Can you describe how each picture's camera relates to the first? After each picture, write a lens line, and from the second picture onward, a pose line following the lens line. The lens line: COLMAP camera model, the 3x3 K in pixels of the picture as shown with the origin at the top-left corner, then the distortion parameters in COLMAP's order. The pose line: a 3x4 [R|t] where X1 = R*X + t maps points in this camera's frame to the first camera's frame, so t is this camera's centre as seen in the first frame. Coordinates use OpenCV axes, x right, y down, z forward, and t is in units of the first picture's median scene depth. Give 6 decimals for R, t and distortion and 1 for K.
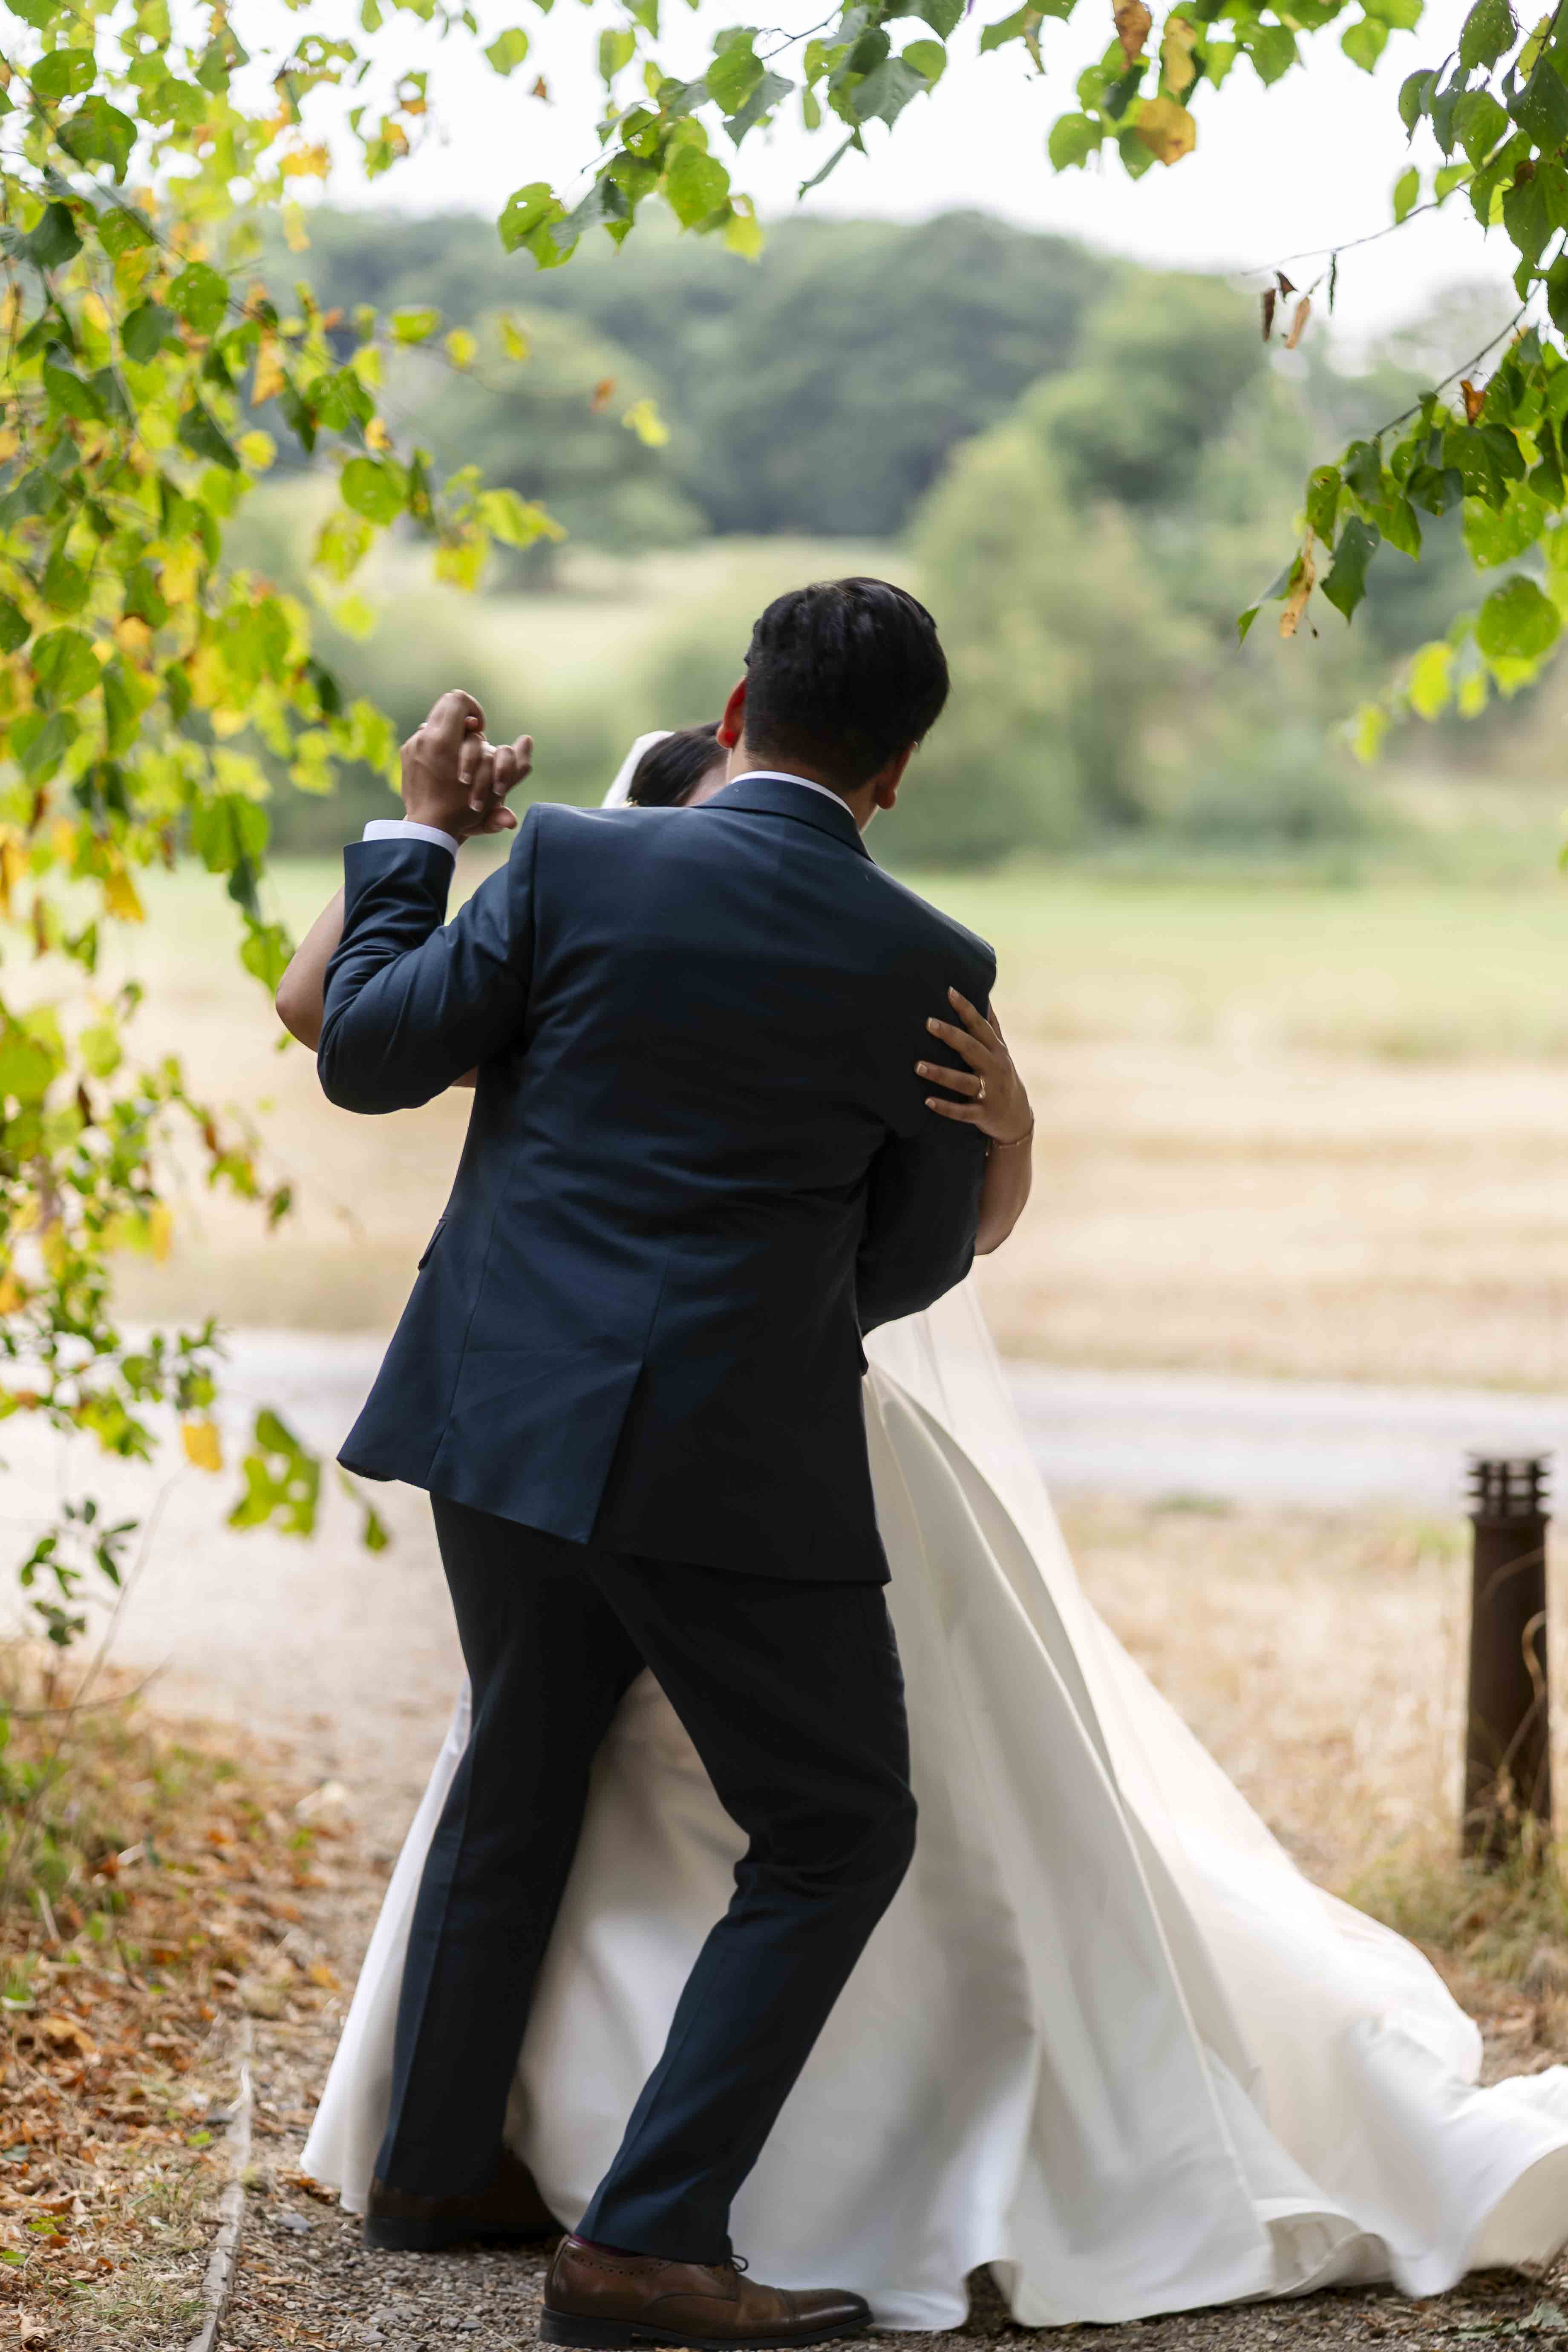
lens RADIAL K [[5776.2, 0, 752.0], [0, 5776.2, 1184.0], [0, 0, 1]] dist [0.065347, -0.925473]
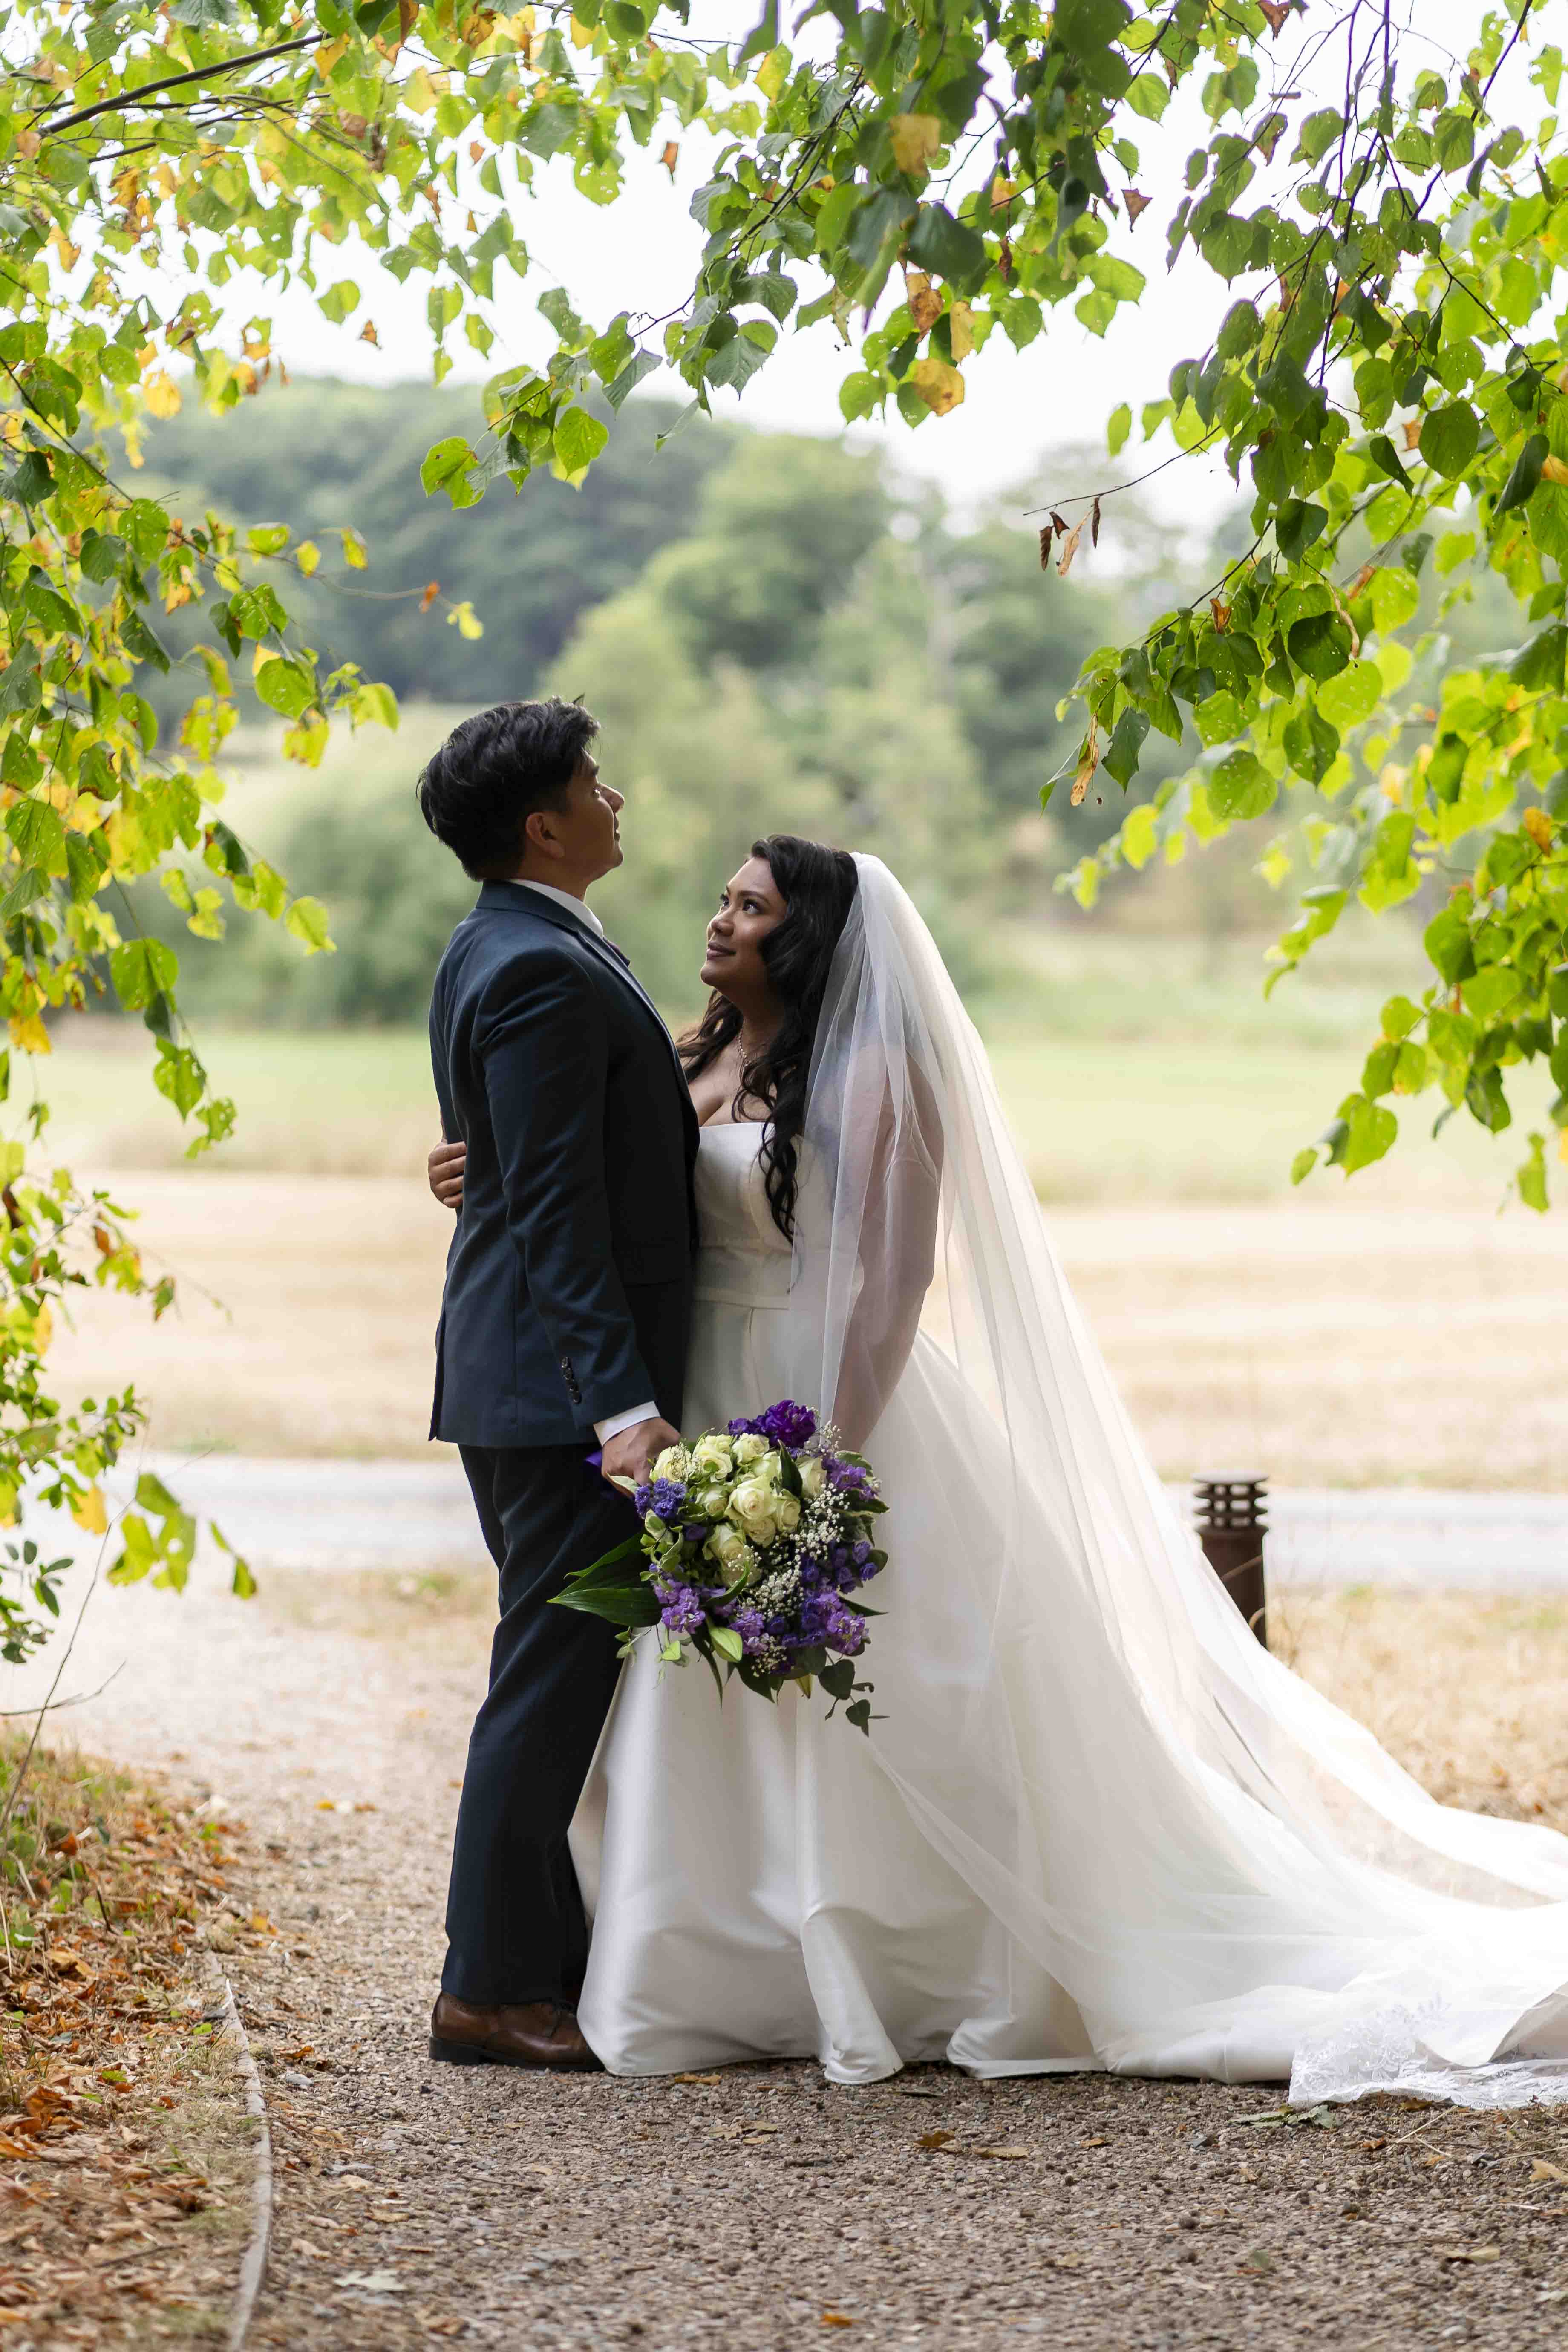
lens RADIAL K [[5777.3, 0, 784.0], [0, 5777.3, 1176.0], [0, 0, 1]] dist [0.063539, -0.972027]
pose [[0.997354, -0.013258, 0.071477, -0.047757], [0.015321, 0.999479, -0.028400, 0.017176], [-0.071063, 0.029420, 0.997038, -0.197289]]
